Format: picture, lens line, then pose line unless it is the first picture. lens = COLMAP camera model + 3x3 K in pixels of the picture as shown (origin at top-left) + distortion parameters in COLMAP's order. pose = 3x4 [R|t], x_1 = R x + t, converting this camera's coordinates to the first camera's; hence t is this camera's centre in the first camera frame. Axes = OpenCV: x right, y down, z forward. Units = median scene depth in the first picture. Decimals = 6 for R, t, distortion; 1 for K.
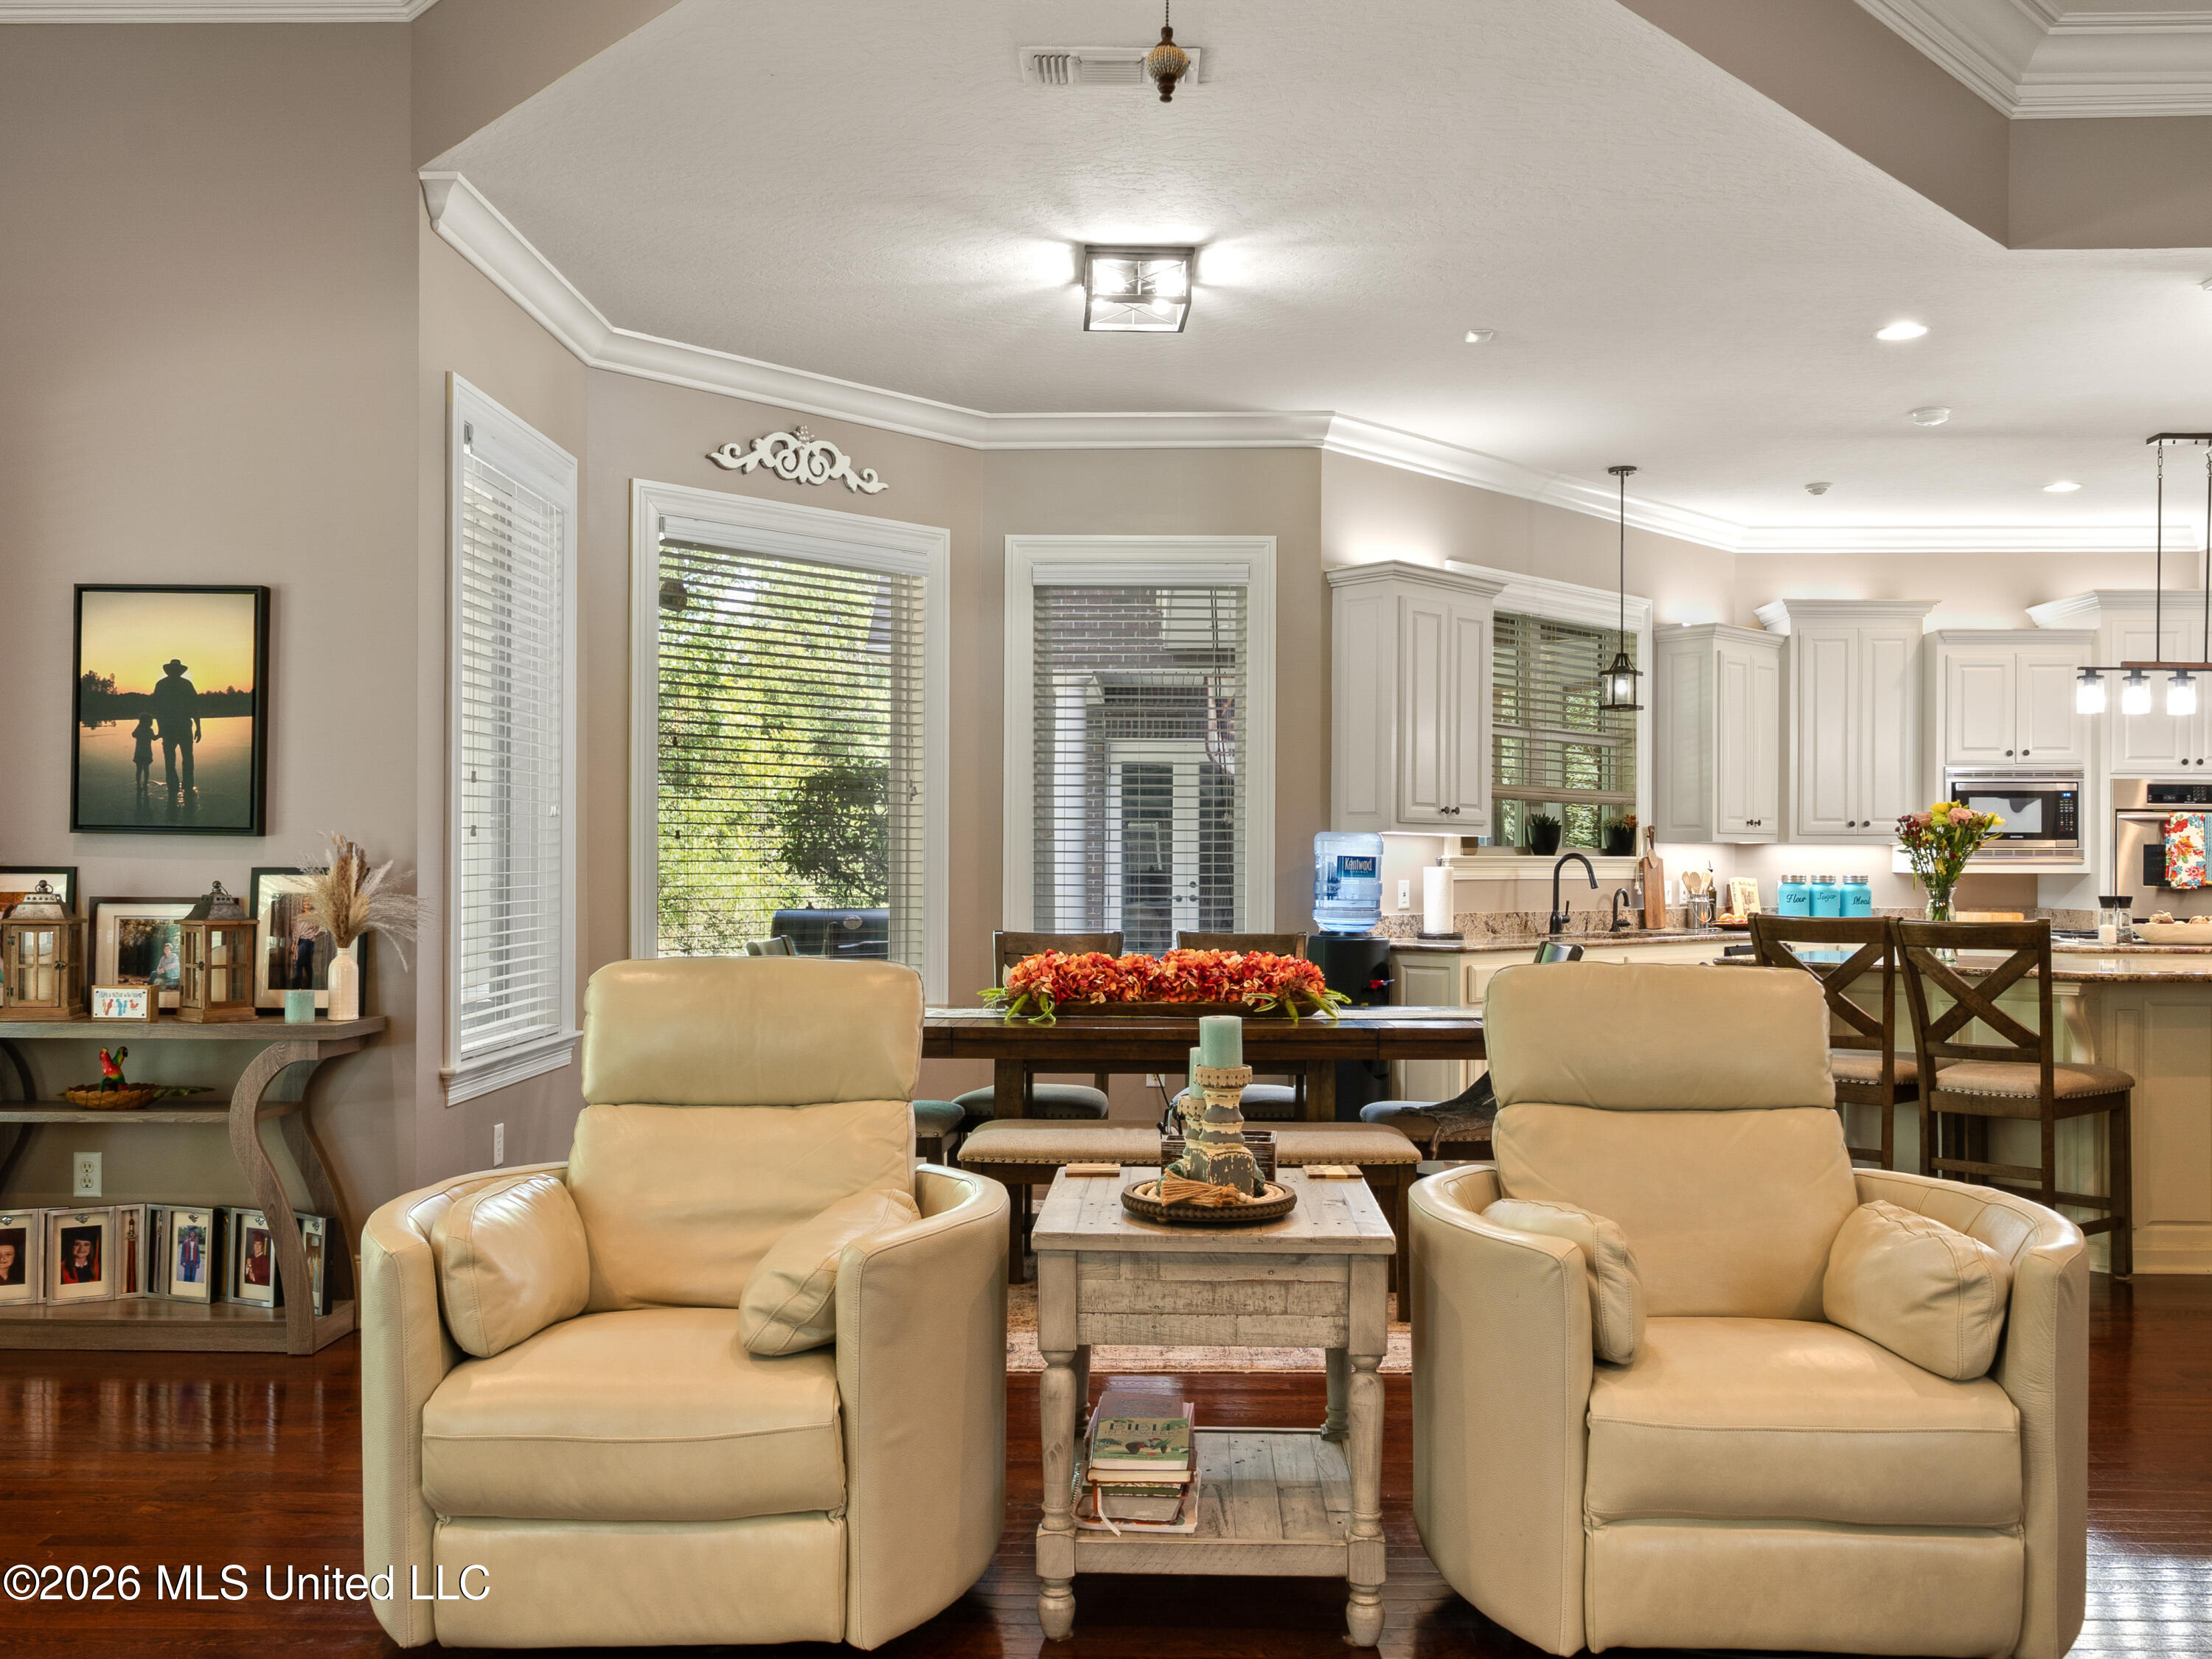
lens RADIAL K [[1849.6, 0, 1106.4], [0, 1849.6, 865.2], [0, 0, 1]] dist [0.001181, -0.004300]
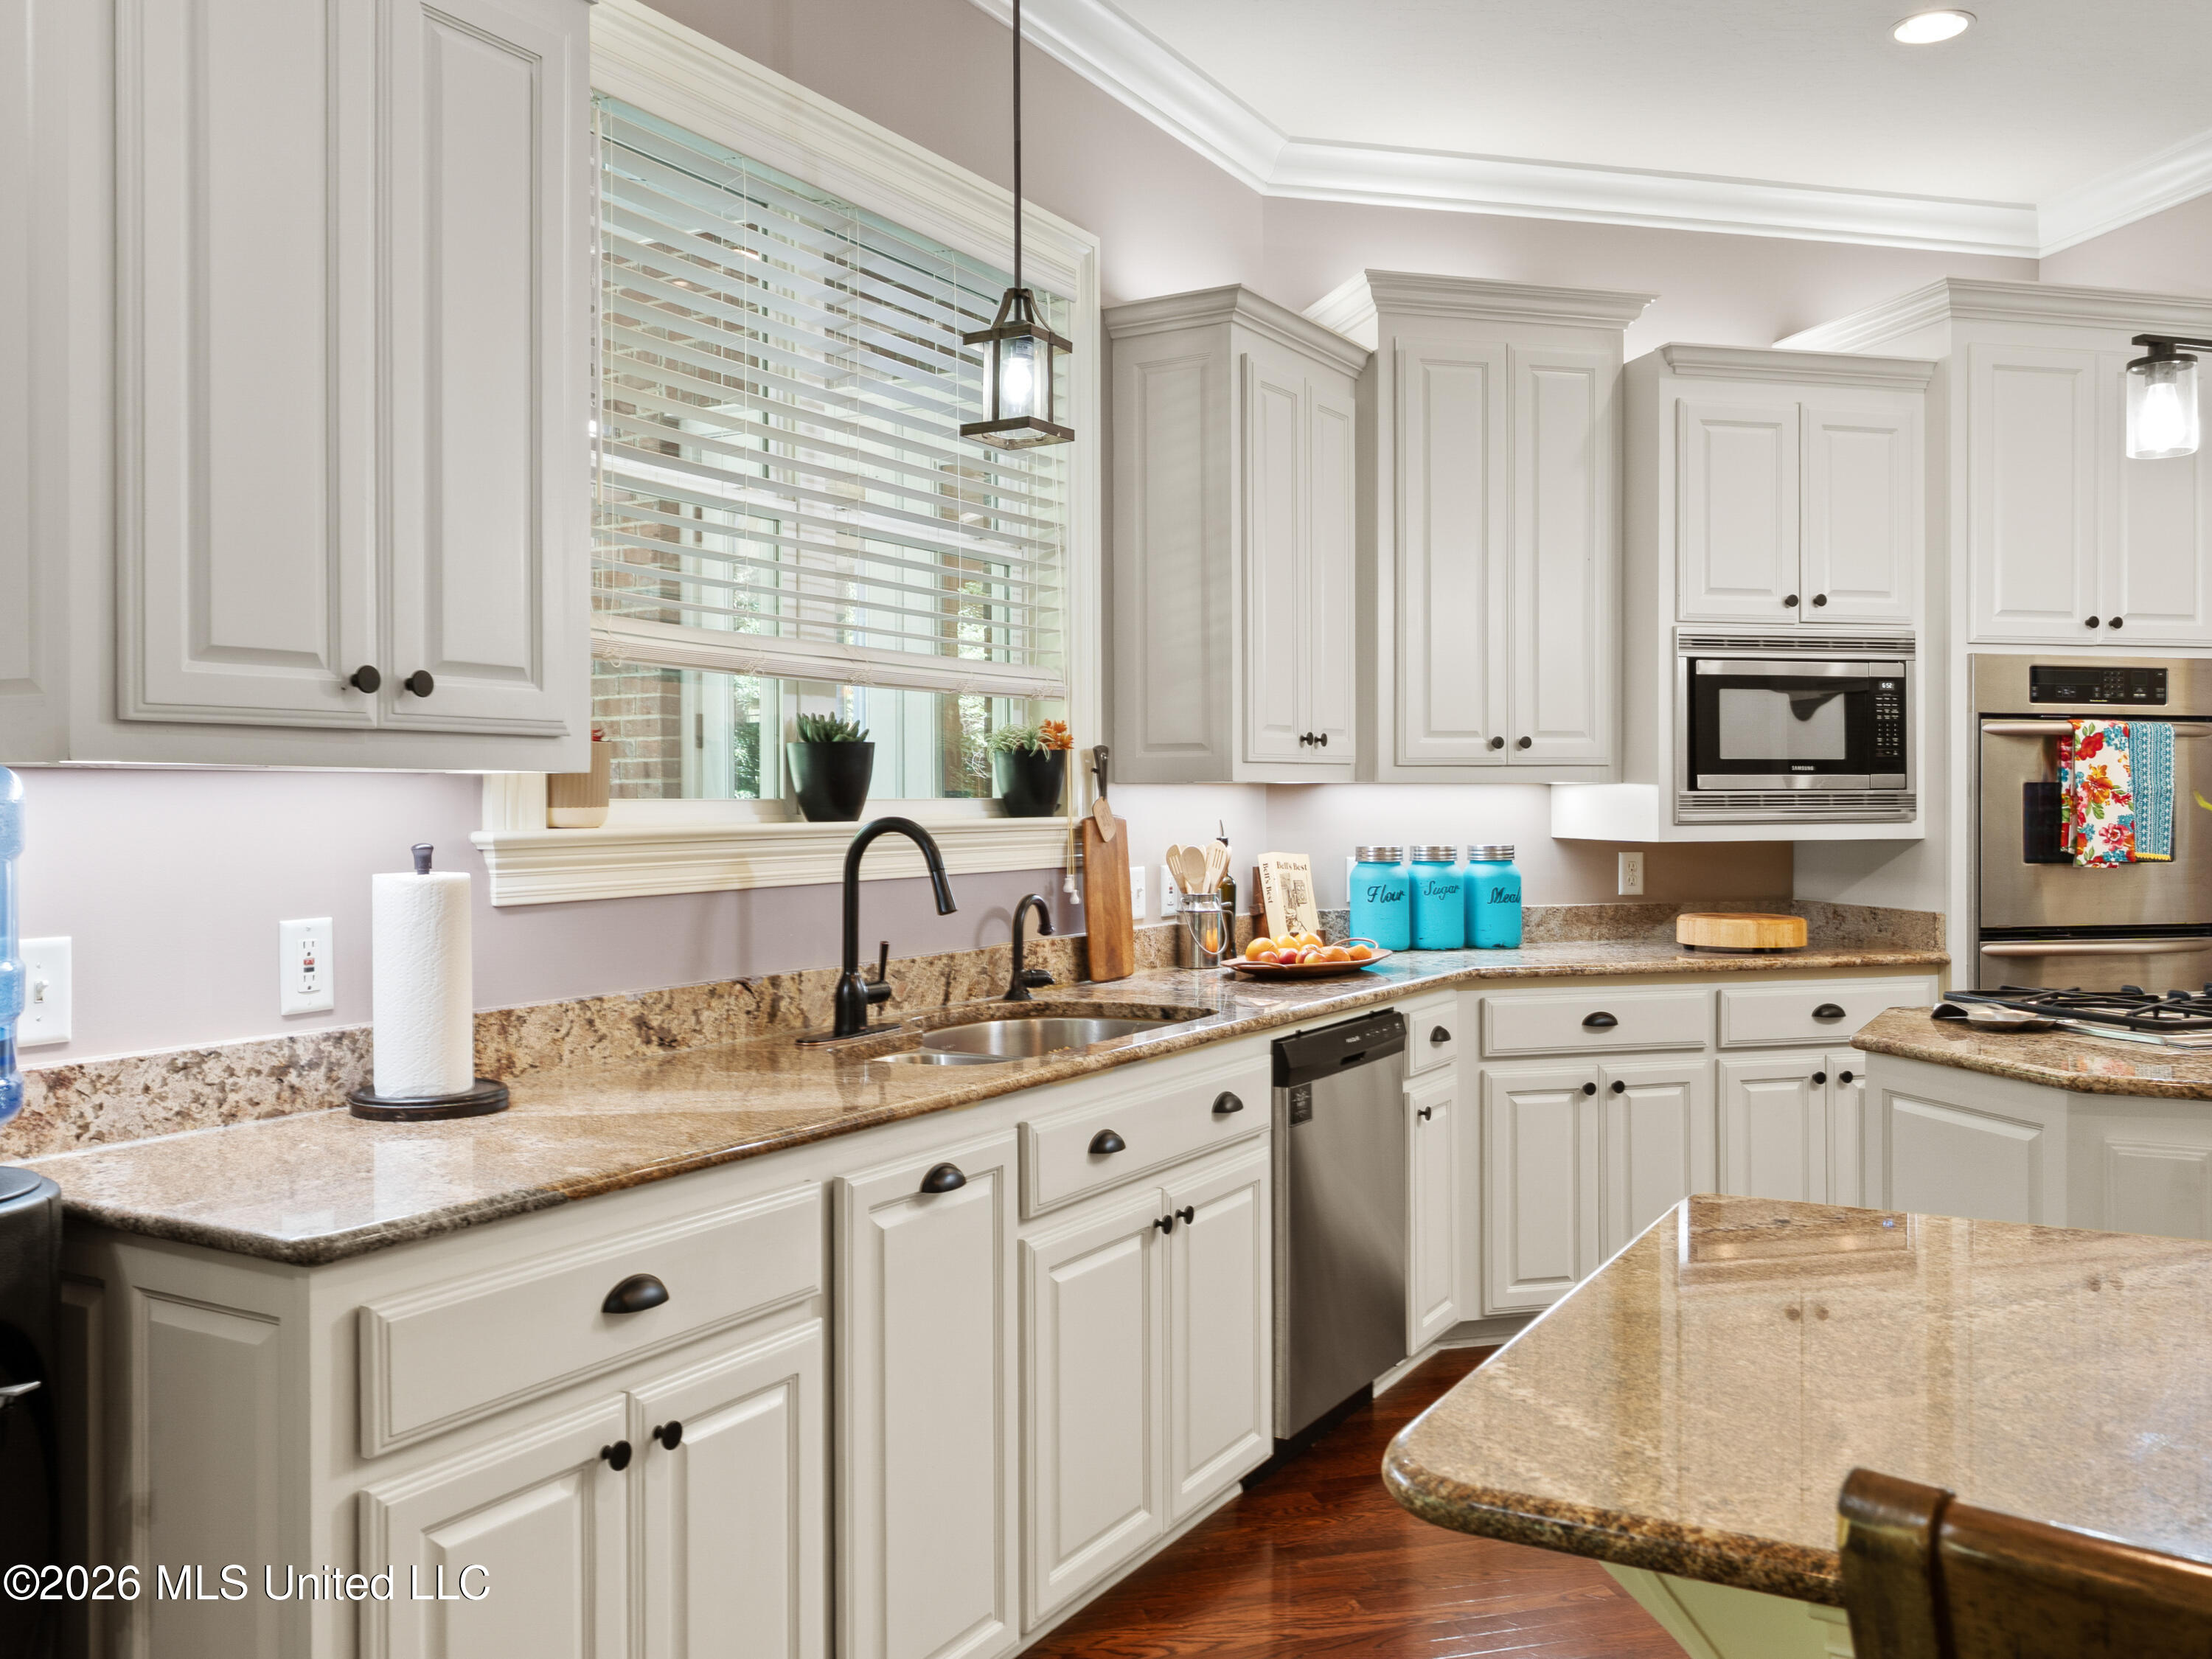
lens RADIAL K [[1829.7, 0, 1106.0], [0, 1829.7, 829.5], [0, 0, 1]] dist [-0.009389, -0.004045]
pose [[0.961733, -0.012467, 0.273704, 0.192255], [0.007578, 0.999792, 0.018912, -0.010568], [-0.273883, -0.016114, 0.961628, 0.632930]]
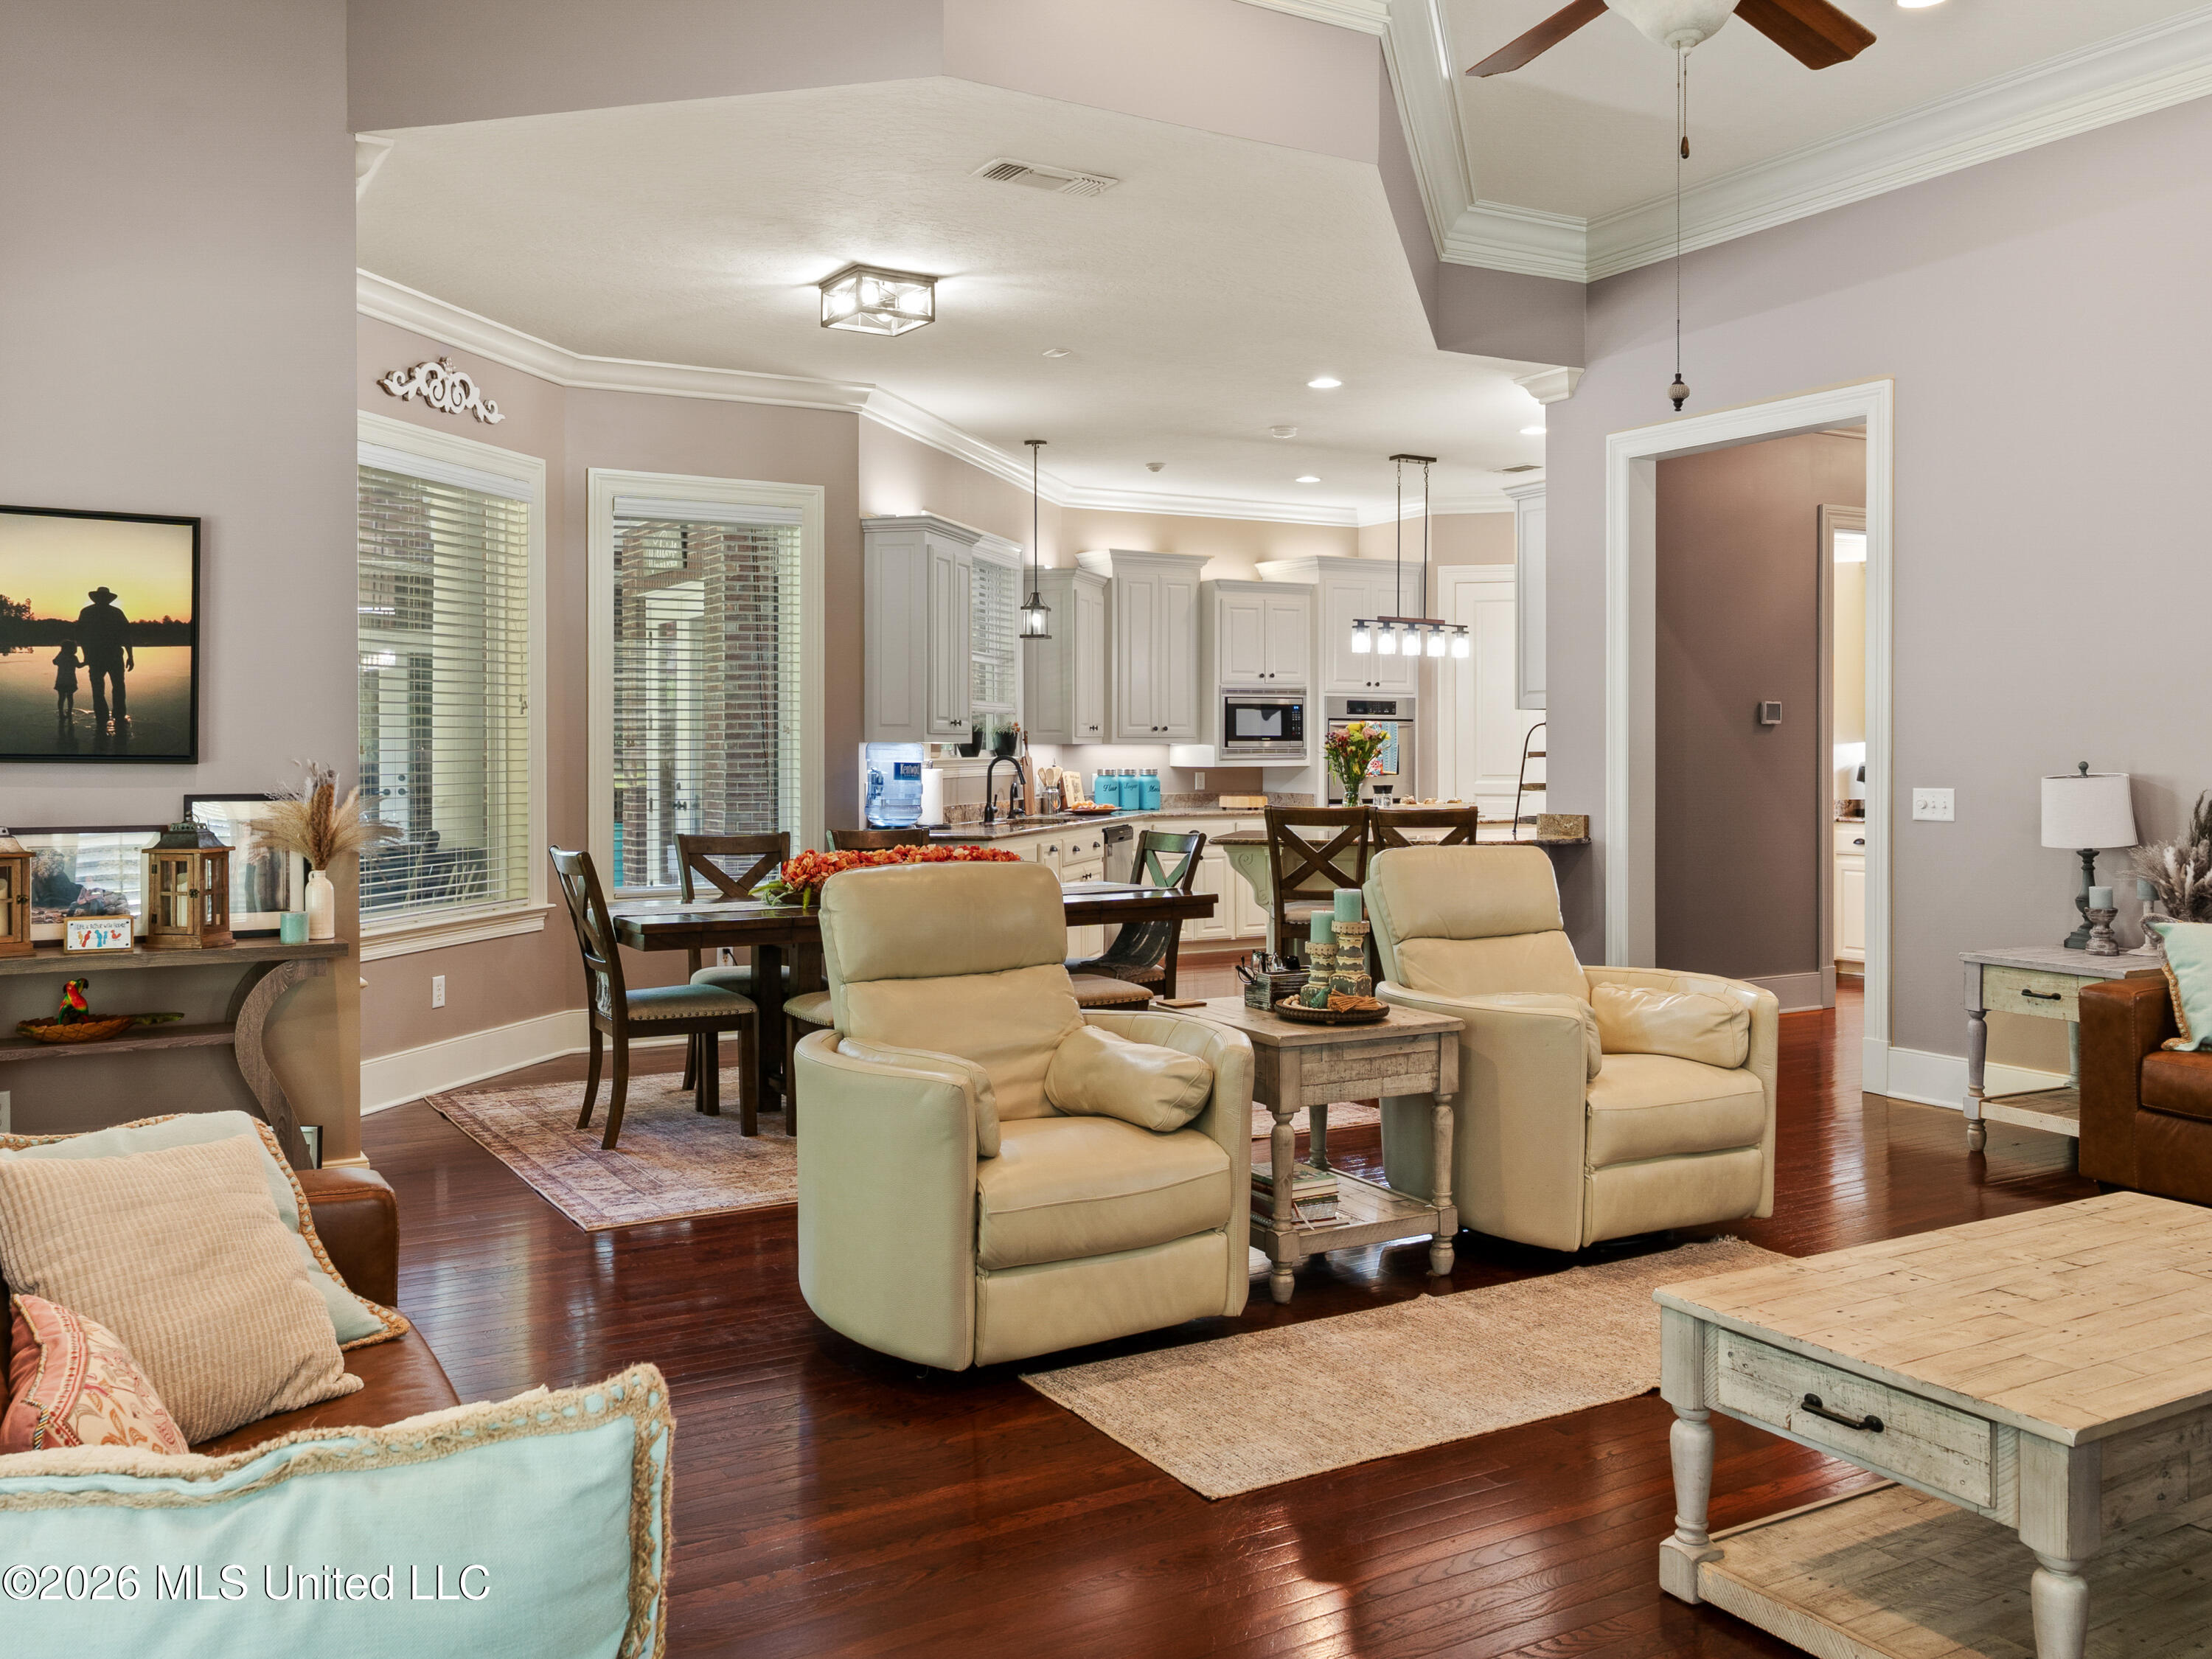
lens RADIAL K [[1853.9, 0, 1103.4], [0, 1853.9, 765.4], [0, 0, 1]] dist [0.000303, -0.003269]
pose [[0.852754, -0.010021, 0.522217, -0.328395], [0.004087, 0.999913, 0.012513, -0.014914], [-0.522297, -0.008536, 0.852721, -0.075575]]
